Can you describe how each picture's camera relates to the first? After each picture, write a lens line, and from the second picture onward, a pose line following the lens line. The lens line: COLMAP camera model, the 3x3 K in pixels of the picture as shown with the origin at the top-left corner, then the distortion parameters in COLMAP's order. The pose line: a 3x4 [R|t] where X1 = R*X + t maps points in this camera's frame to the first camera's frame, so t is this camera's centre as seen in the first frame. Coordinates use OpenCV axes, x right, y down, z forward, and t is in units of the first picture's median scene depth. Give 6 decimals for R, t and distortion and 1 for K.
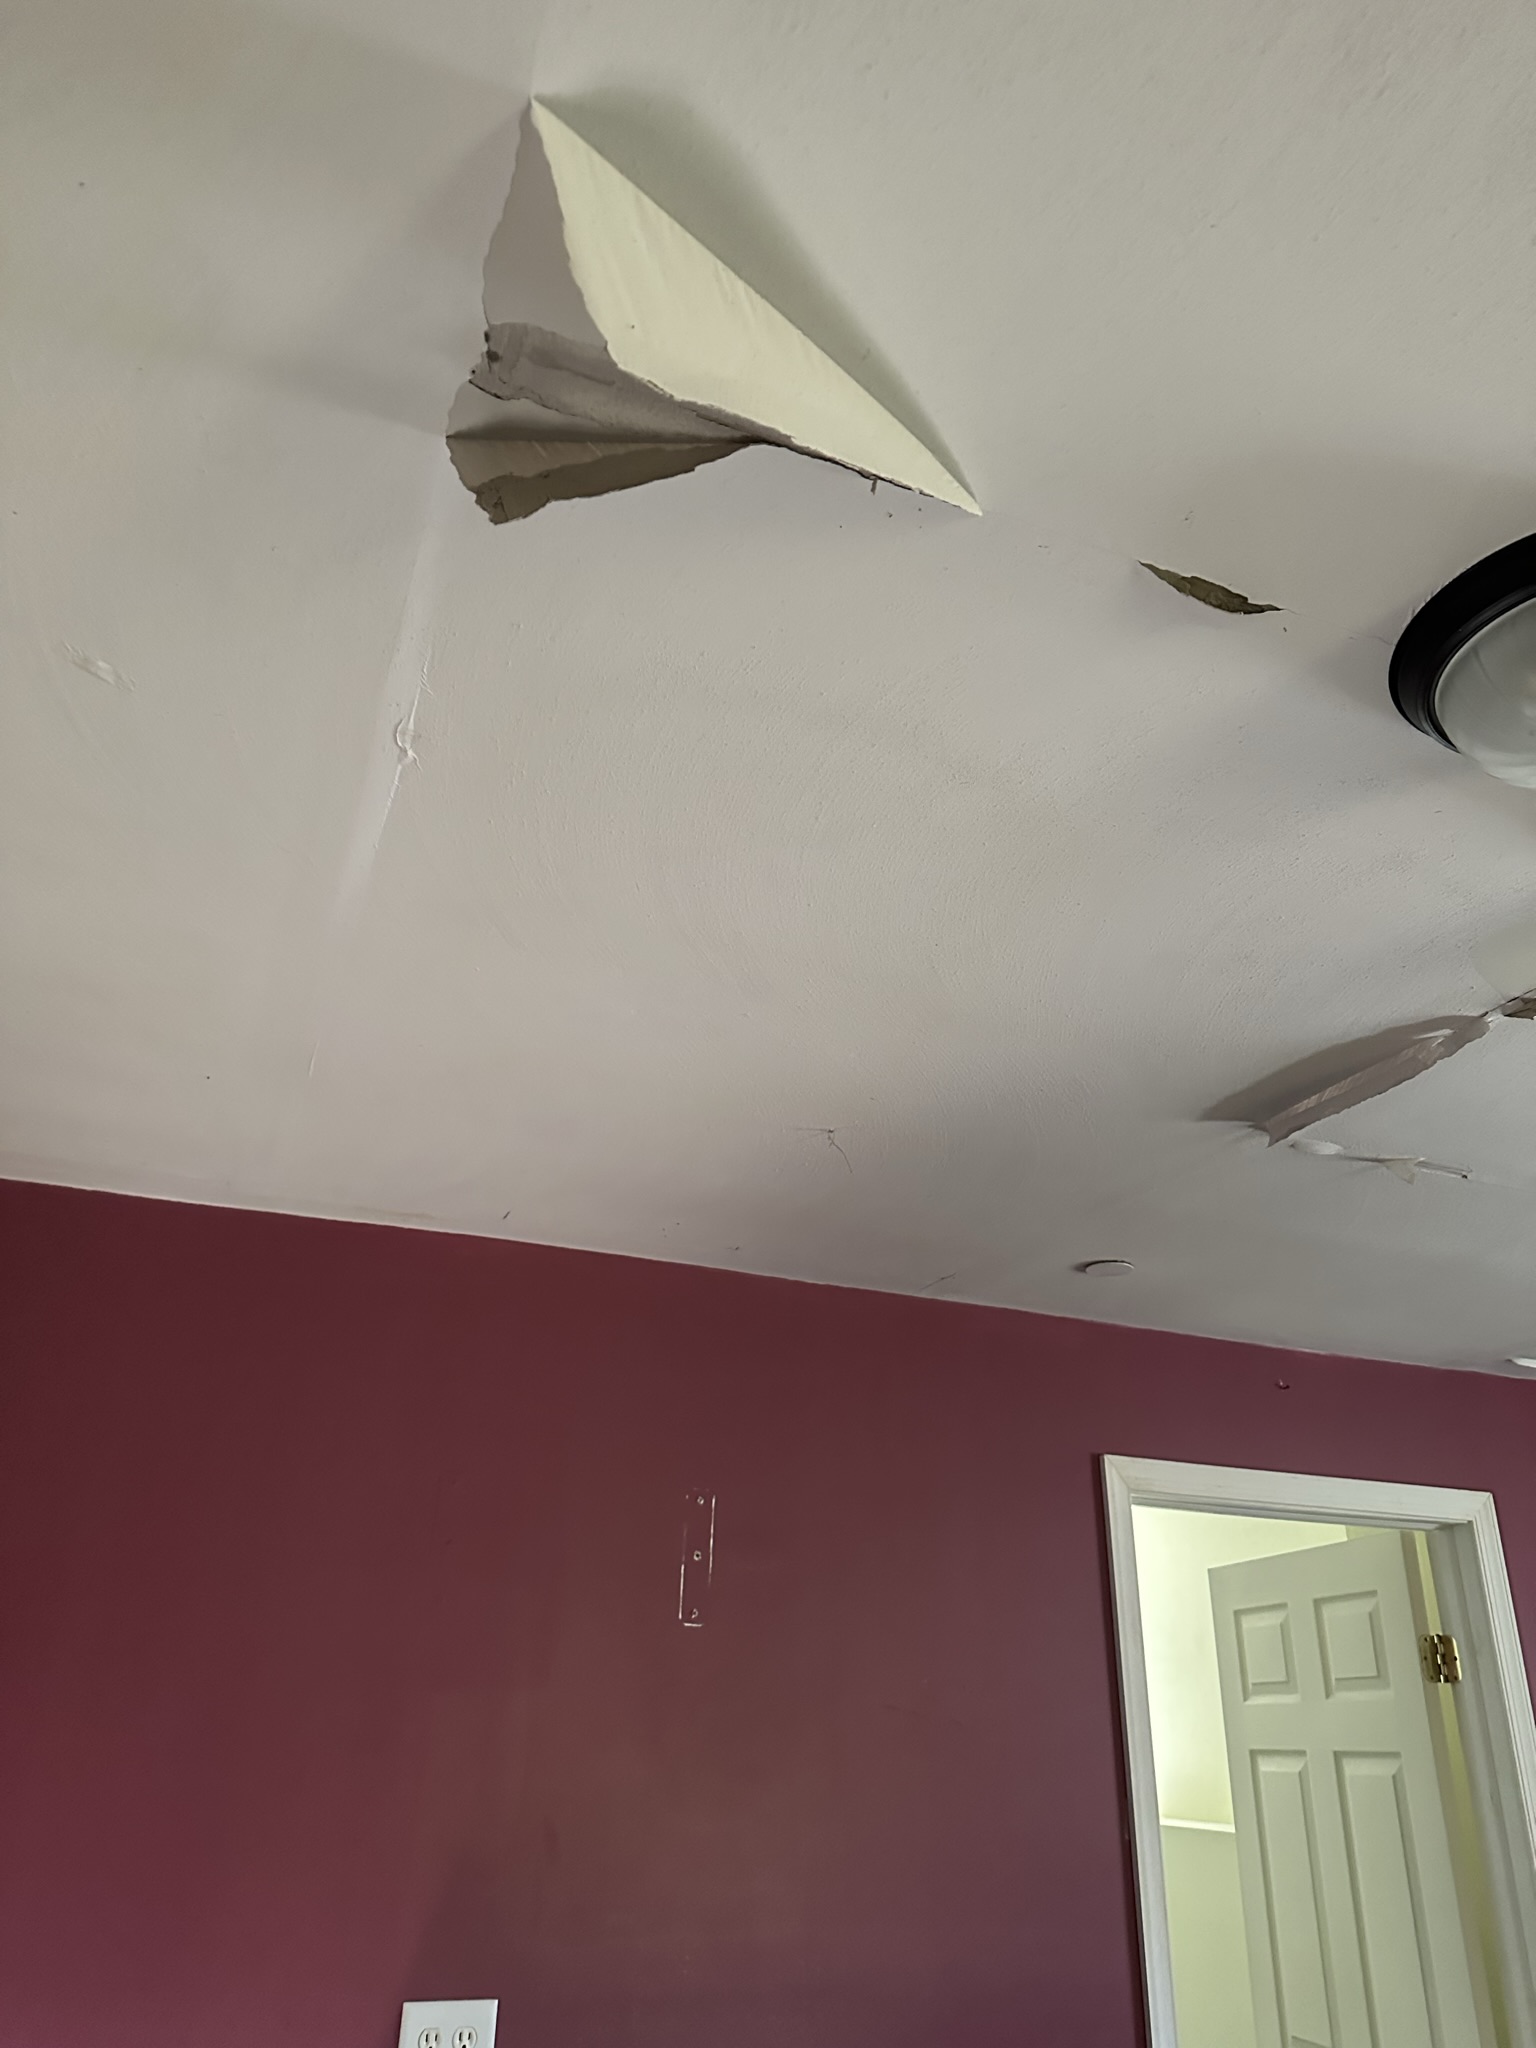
lens RADIAL K [[1445.2, 0, 768.0], [0, 1445.2, 1024.0], [0, 0, 1]] dist [0.052757, -0.059343]
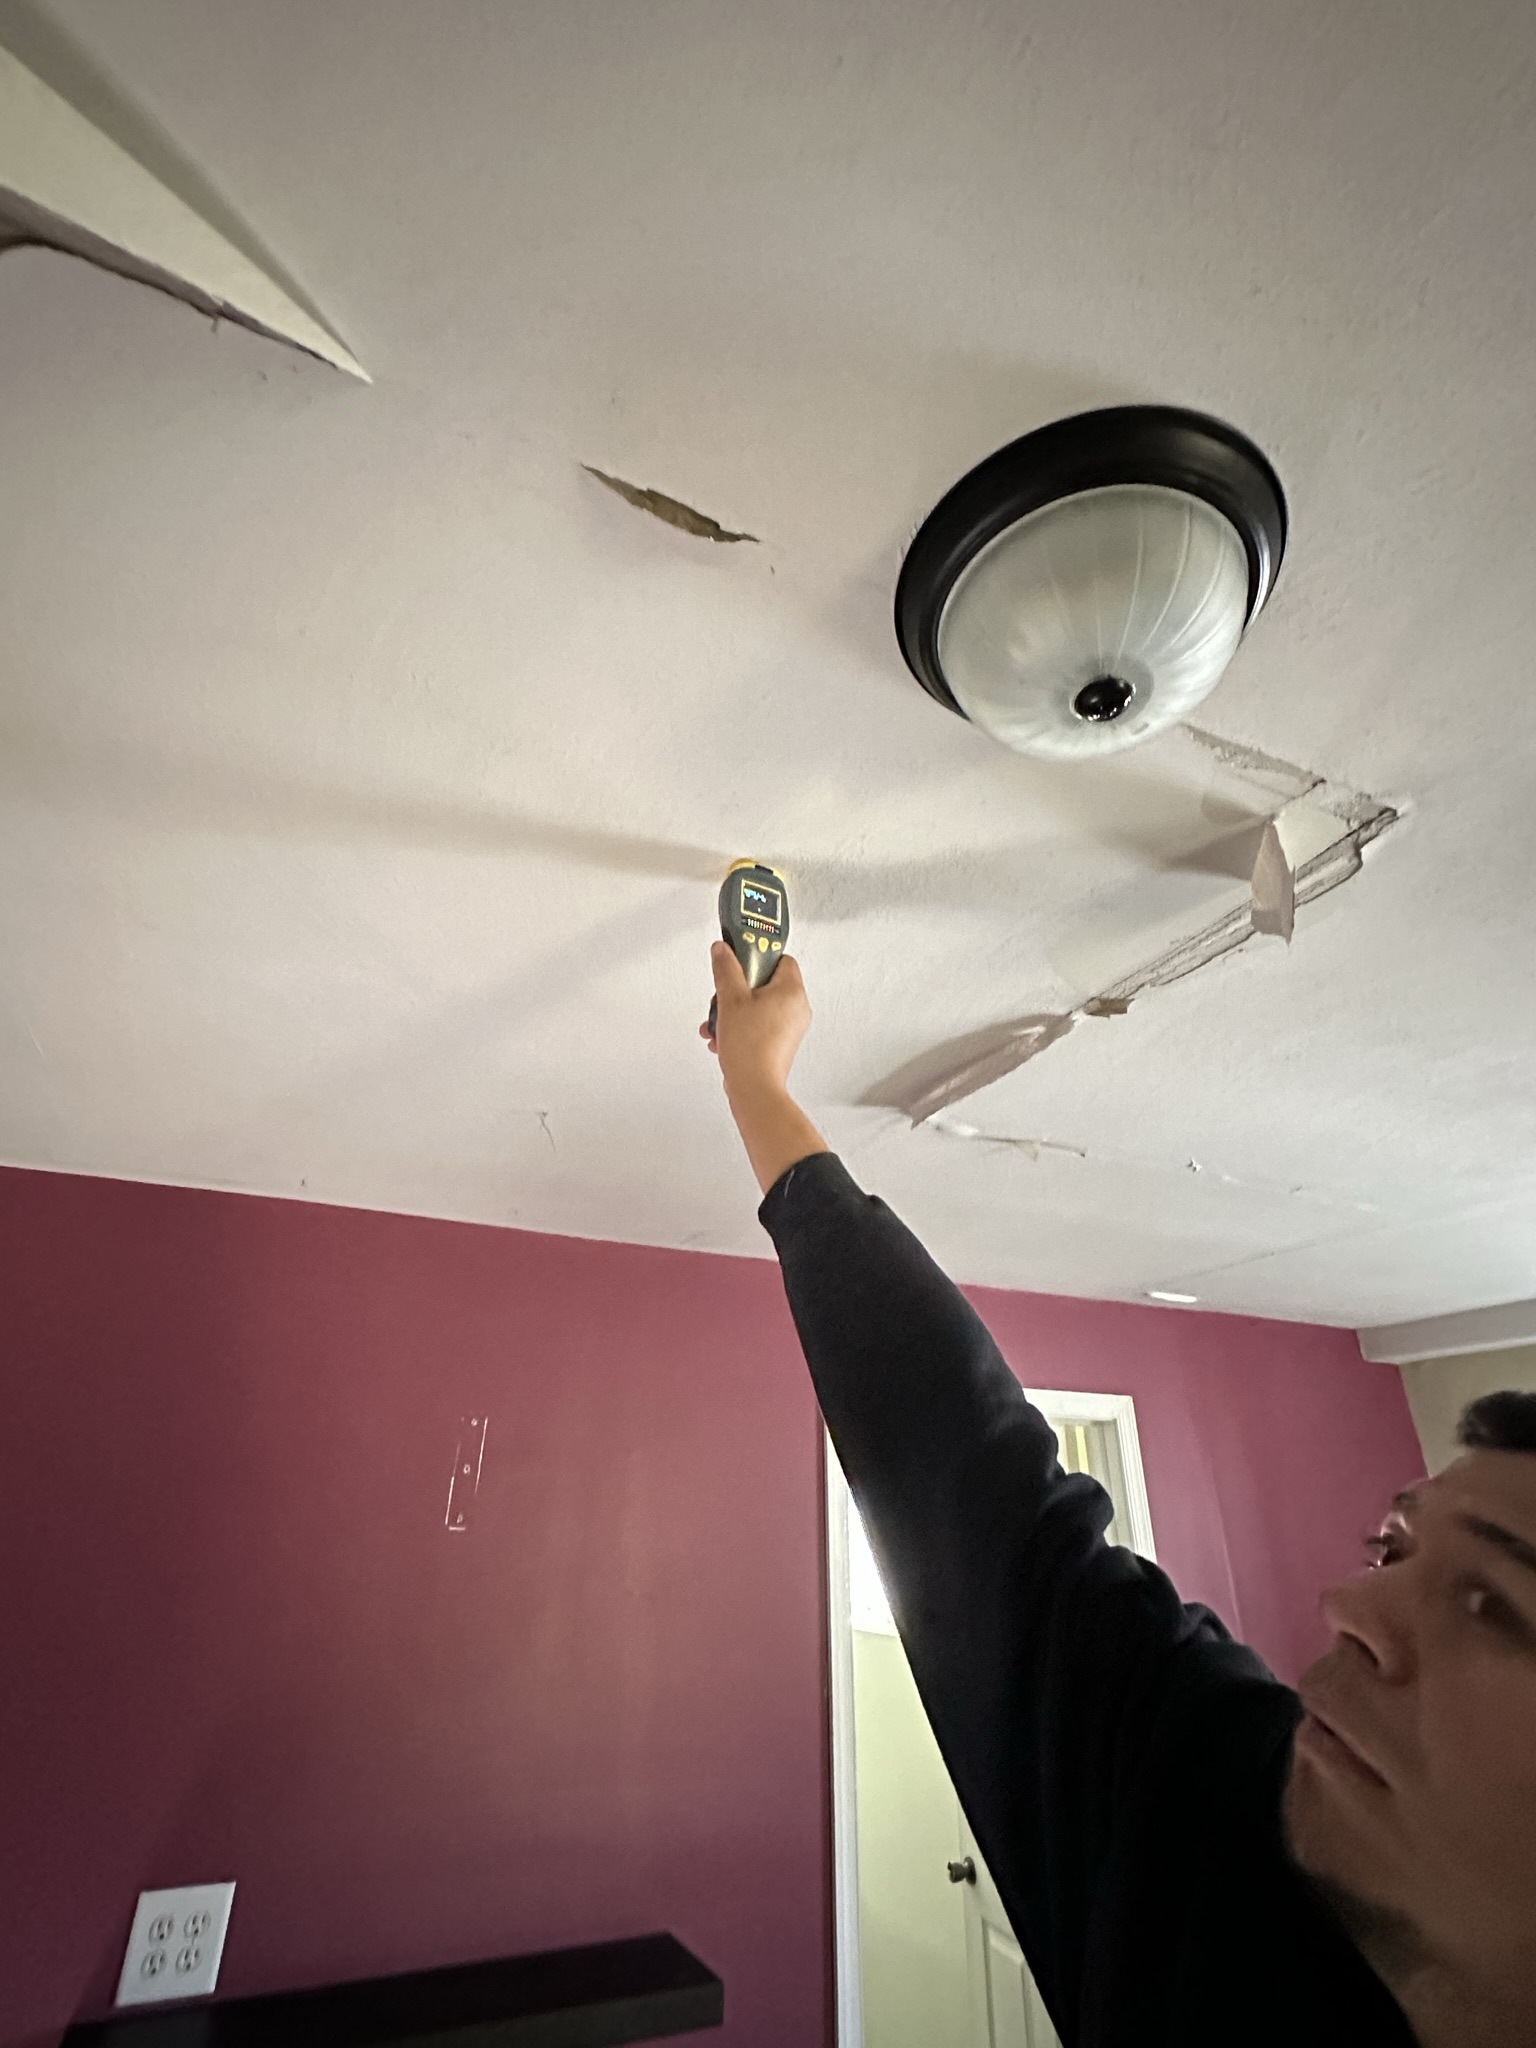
lens RADIAL K [[964.2, 0, 768.0], [0, 964.2, 1024.0], [0, 0, 1]] dist [0.007107, -0.000134]
pose [[0.998533, 0.013612, 0.052415, 0.195172], [-0.012182, 0.999547, -0.027503, 0.023491], [-0.052765, 0.026824, 0.998247, 0.233291]]
